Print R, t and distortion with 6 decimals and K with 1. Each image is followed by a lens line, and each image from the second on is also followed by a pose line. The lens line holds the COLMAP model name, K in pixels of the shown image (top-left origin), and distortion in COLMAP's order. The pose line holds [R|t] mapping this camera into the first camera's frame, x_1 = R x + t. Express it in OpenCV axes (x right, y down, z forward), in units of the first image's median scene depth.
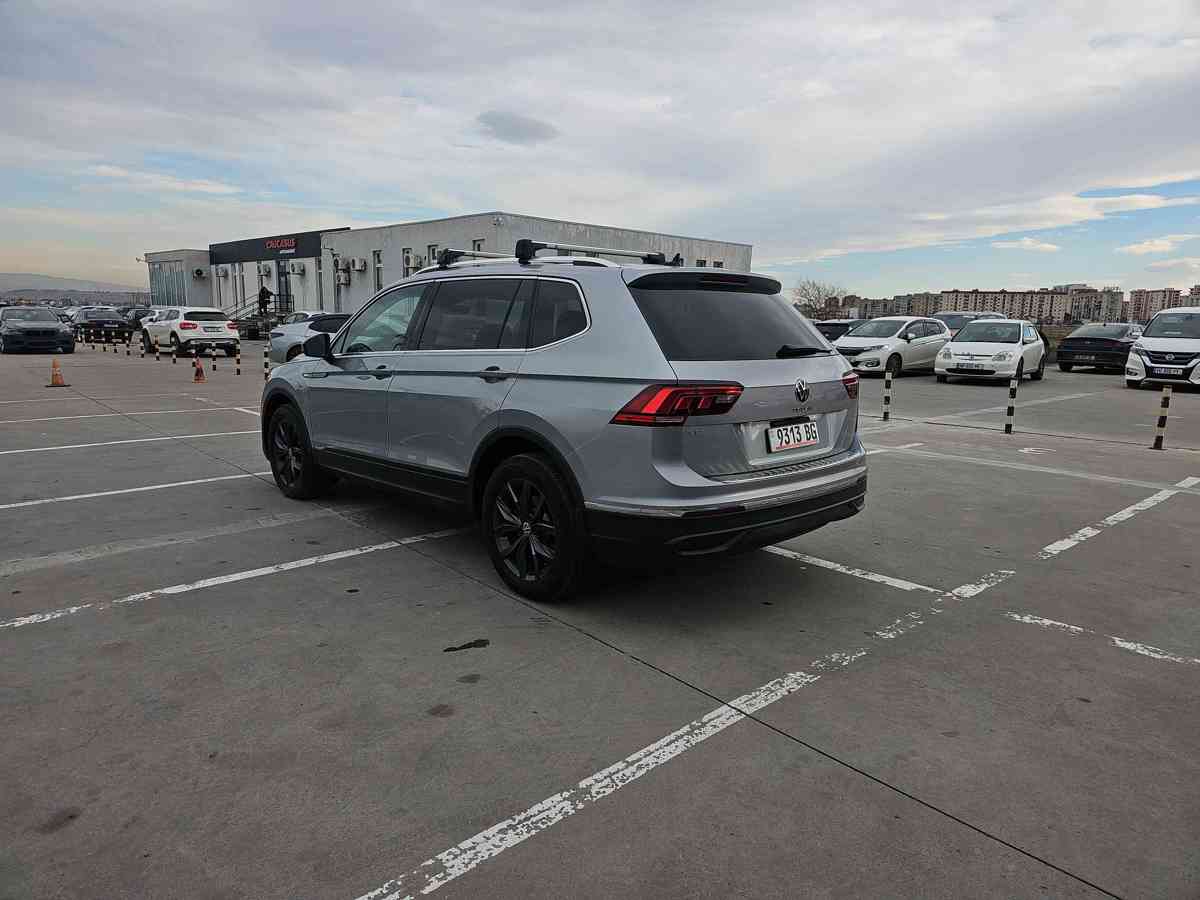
lens RADIAL K [[785.3, 0, 596.4], [0, 785.3, 447.4], [0, 0, 1]] dist [0.058176, -0.053503]
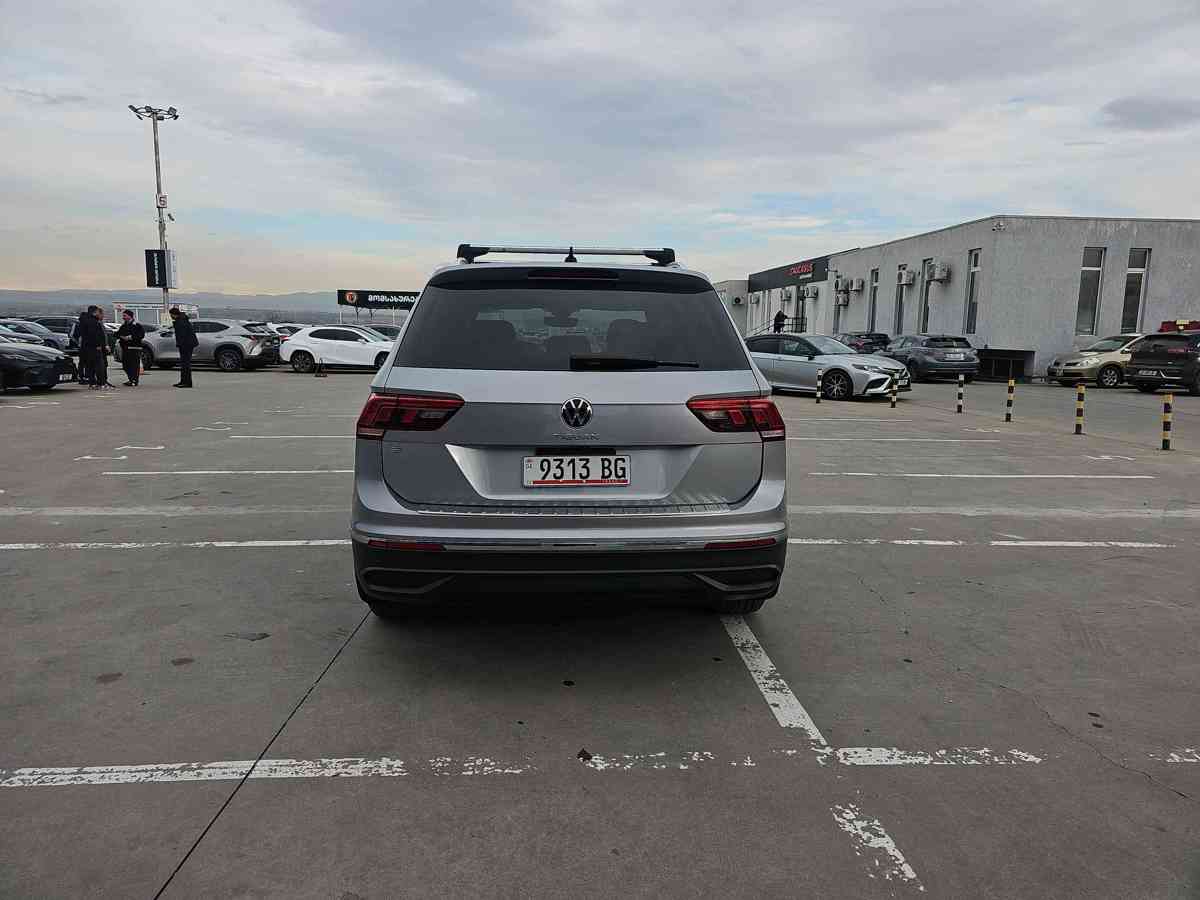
lens RADIAL K [[785.3, 0, 596.4], [0, 785.3, 447.4], [0, 0, 1]] dist [0.058176, -0.053503]
pose [[0.770026, 0.083583, -0.632514, 0.699592], [-0.101810, 0.994776, 0.007511, -0.041674], [0.629838, 0.058613, 0.774512, 0.391601]]
